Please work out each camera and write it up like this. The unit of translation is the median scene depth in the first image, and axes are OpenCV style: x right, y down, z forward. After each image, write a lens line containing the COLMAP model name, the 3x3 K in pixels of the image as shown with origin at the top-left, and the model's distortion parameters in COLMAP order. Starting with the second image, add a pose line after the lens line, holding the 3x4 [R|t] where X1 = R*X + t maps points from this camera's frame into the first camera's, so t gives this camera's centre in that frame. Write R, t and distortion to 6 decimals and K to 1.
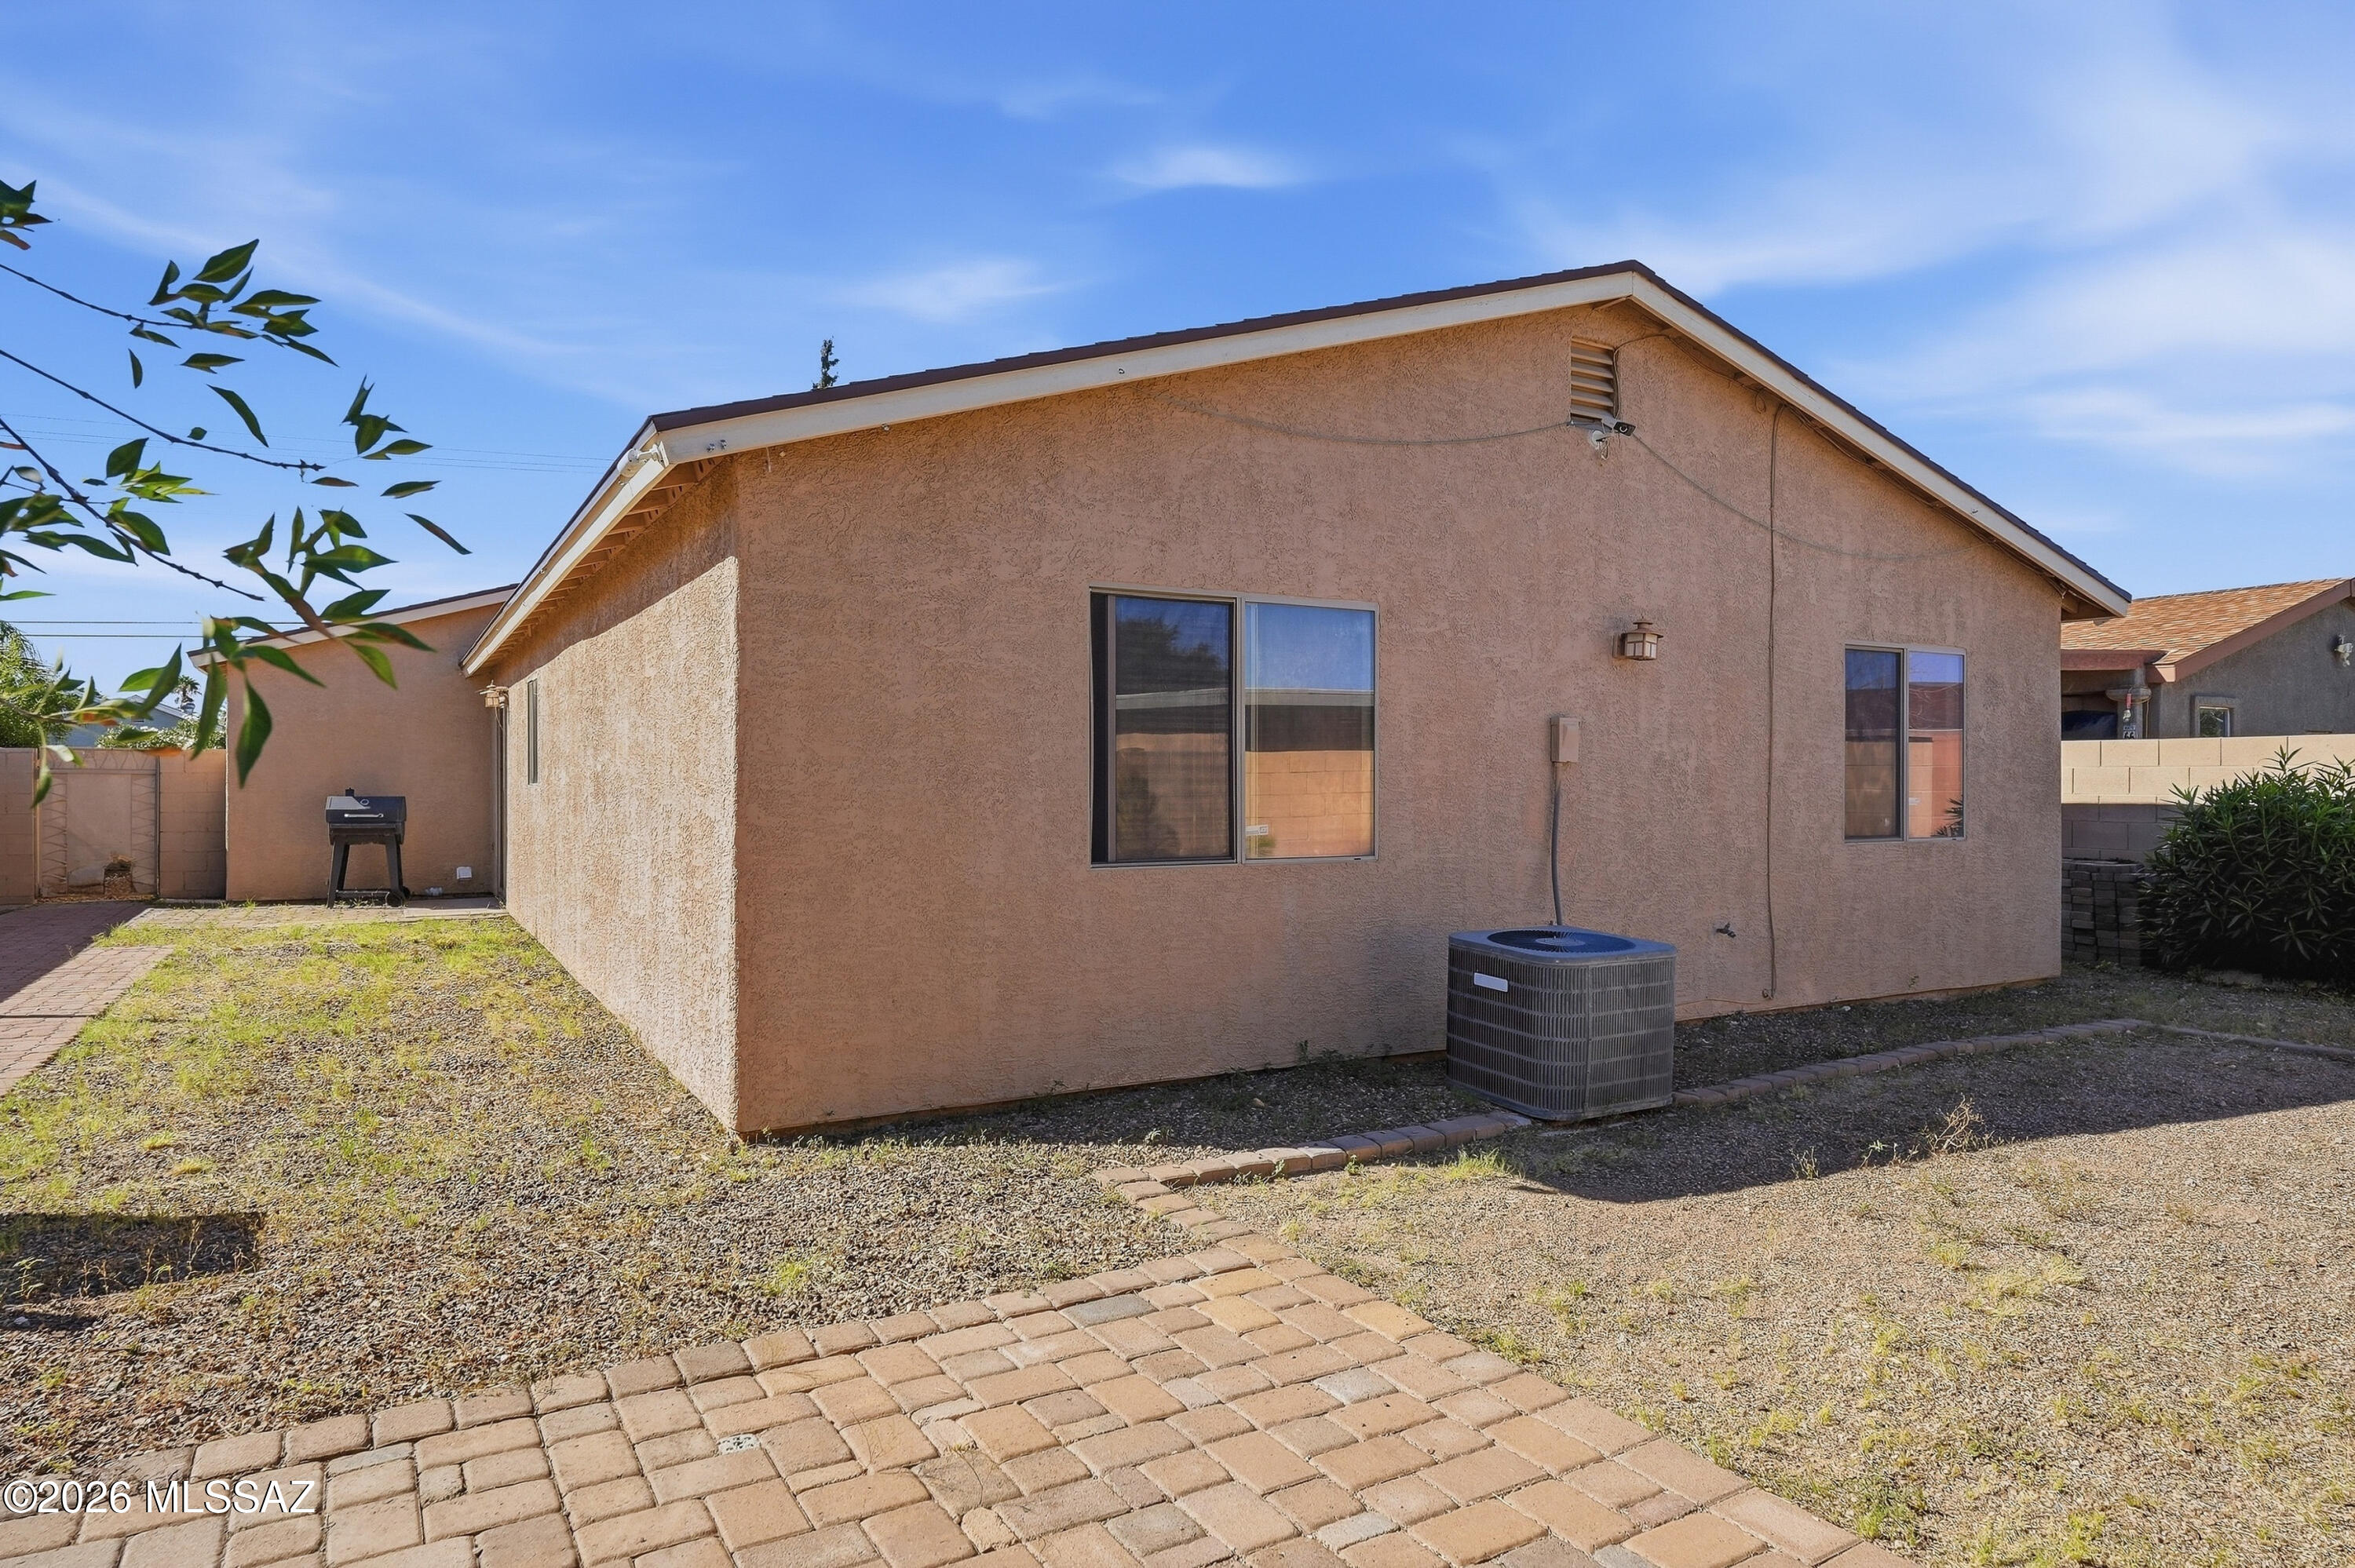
lens RADIAL K [[1435.5, 0, 1186.1], [0, 1435.5, 786.9], [0, 0, 1]] dist [0.003515, 0.000342]
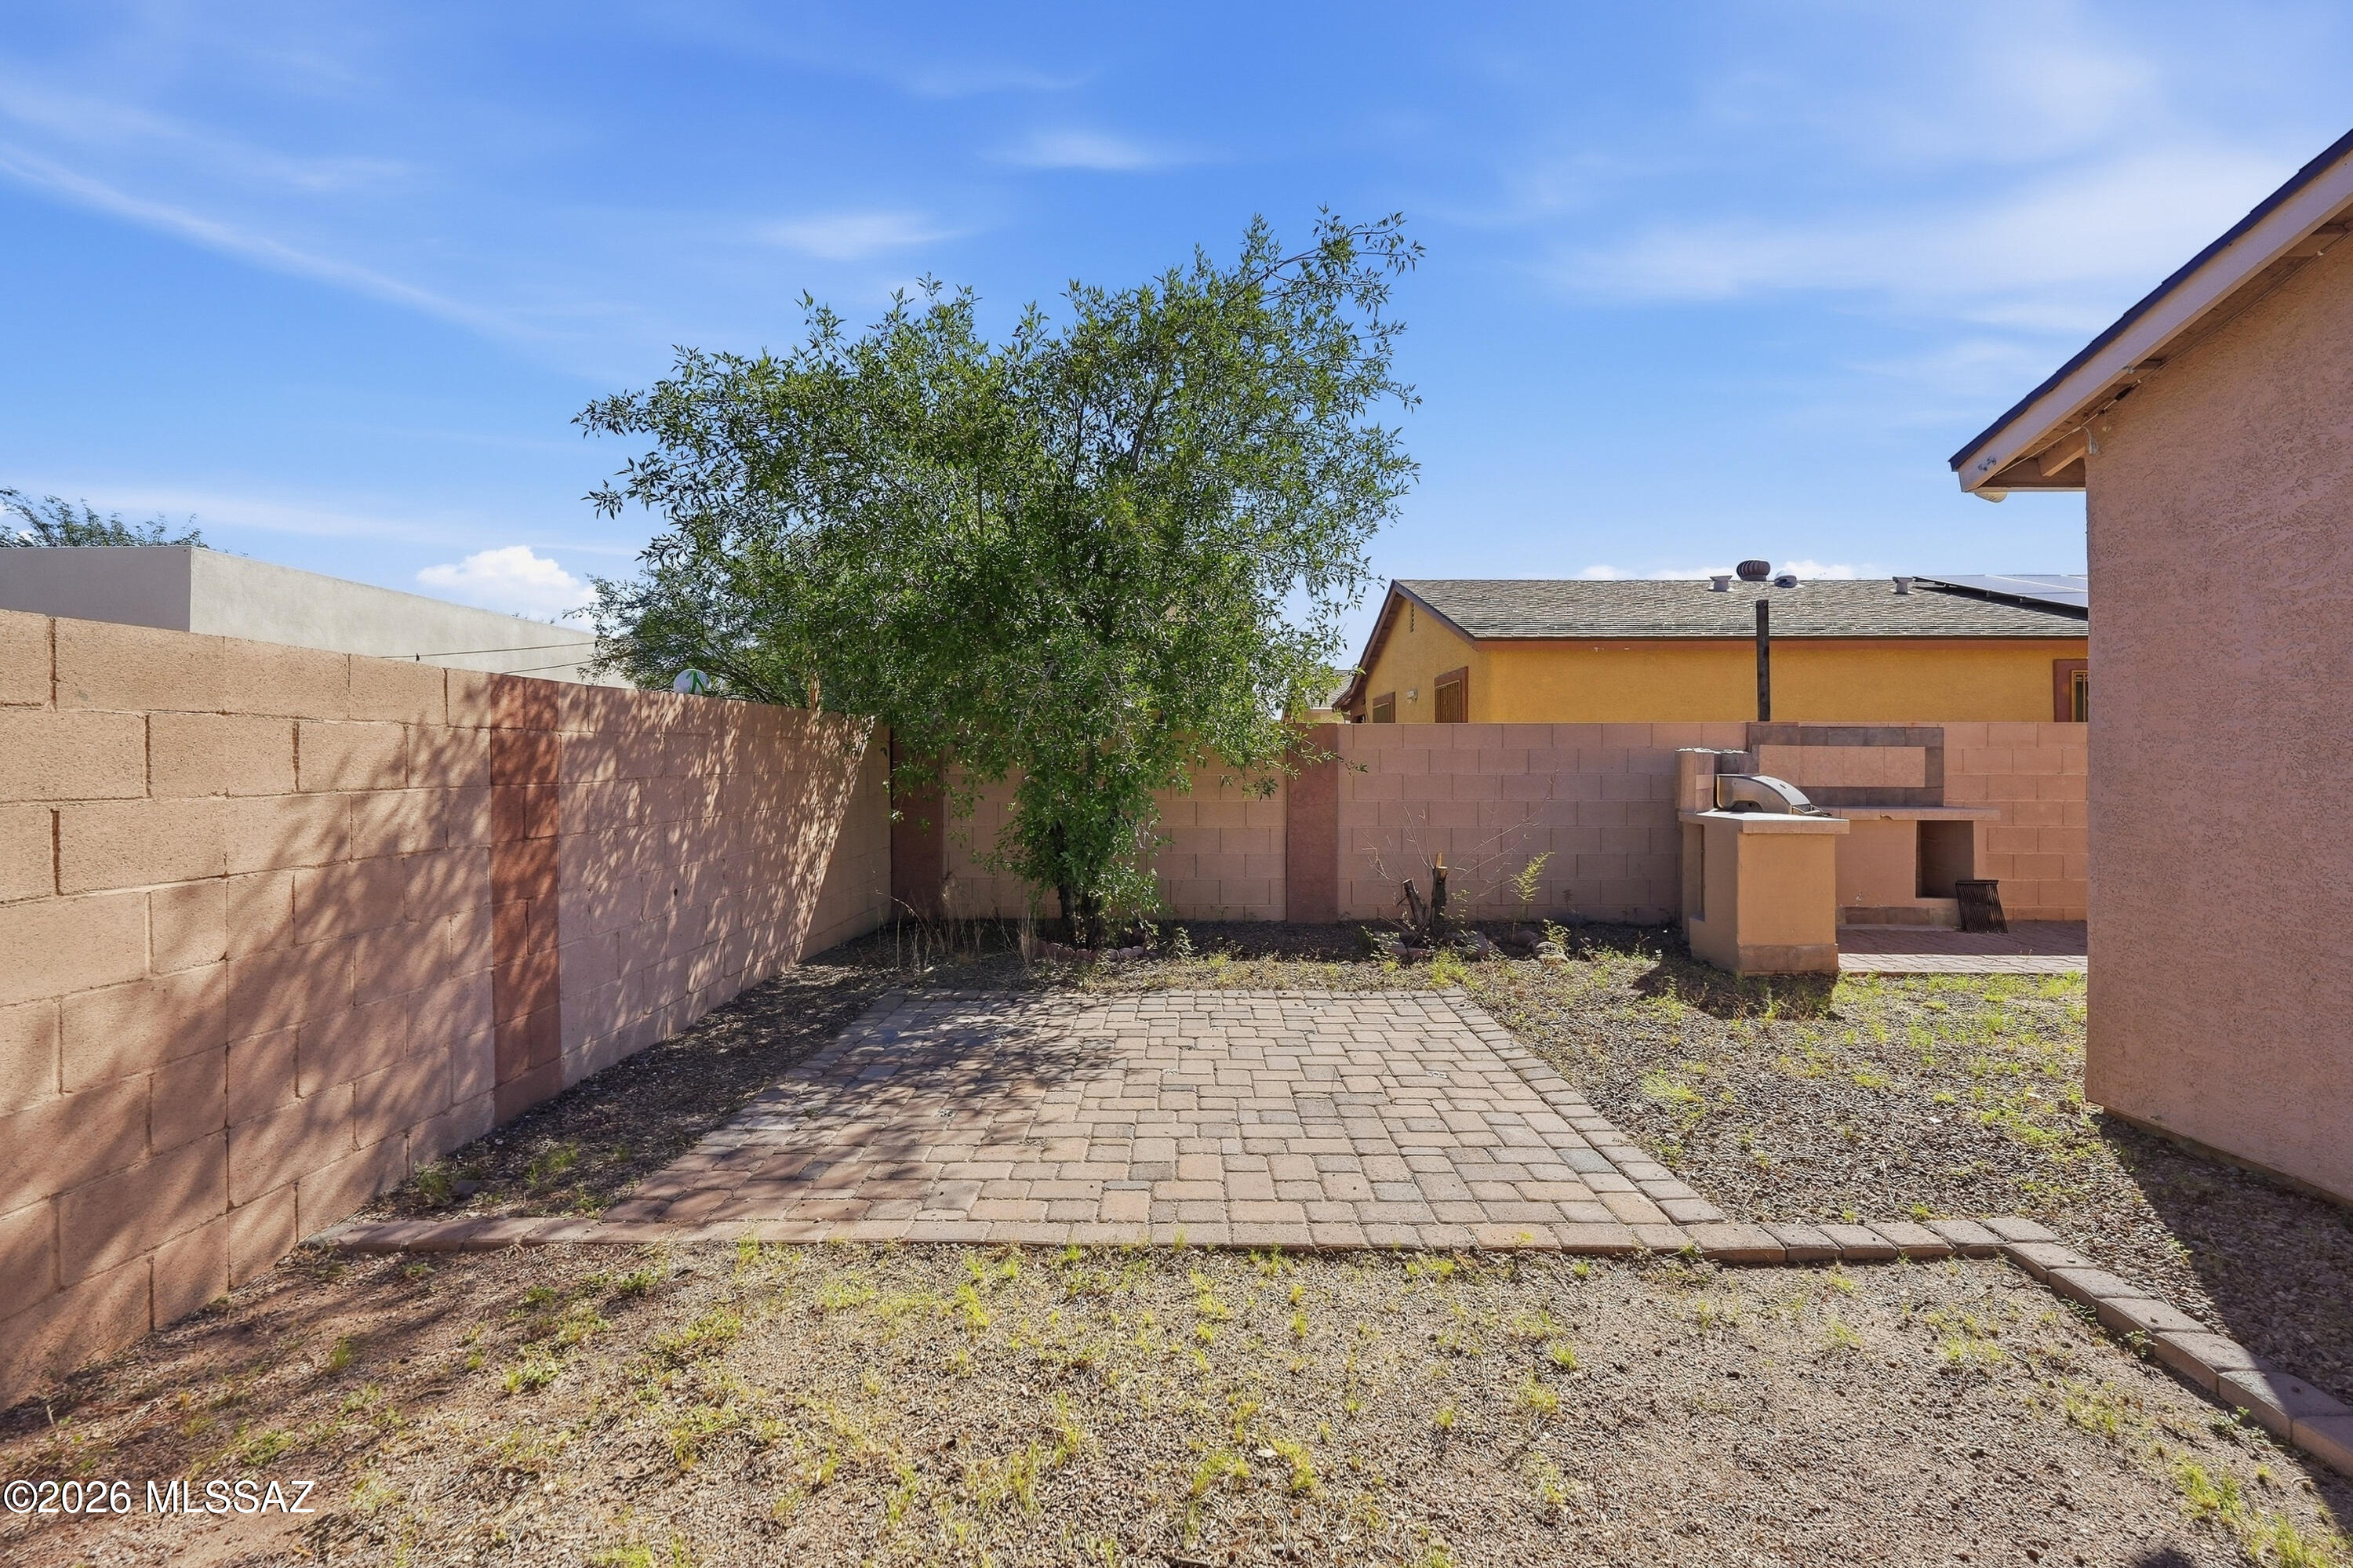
lens RADIAL K [[1042.7, 0, 1184.0], [0, 1042.7, 774.3], [0, 0, 1]] dist [0.005642, 0.000369]
pose [[-0.510709, 0.007389, -0.859722, 0.643915], [-0.007332, 0.999889, 0.012949, 0.002025], [0.859722, 0.012916, -0.510598, 0.793199]]
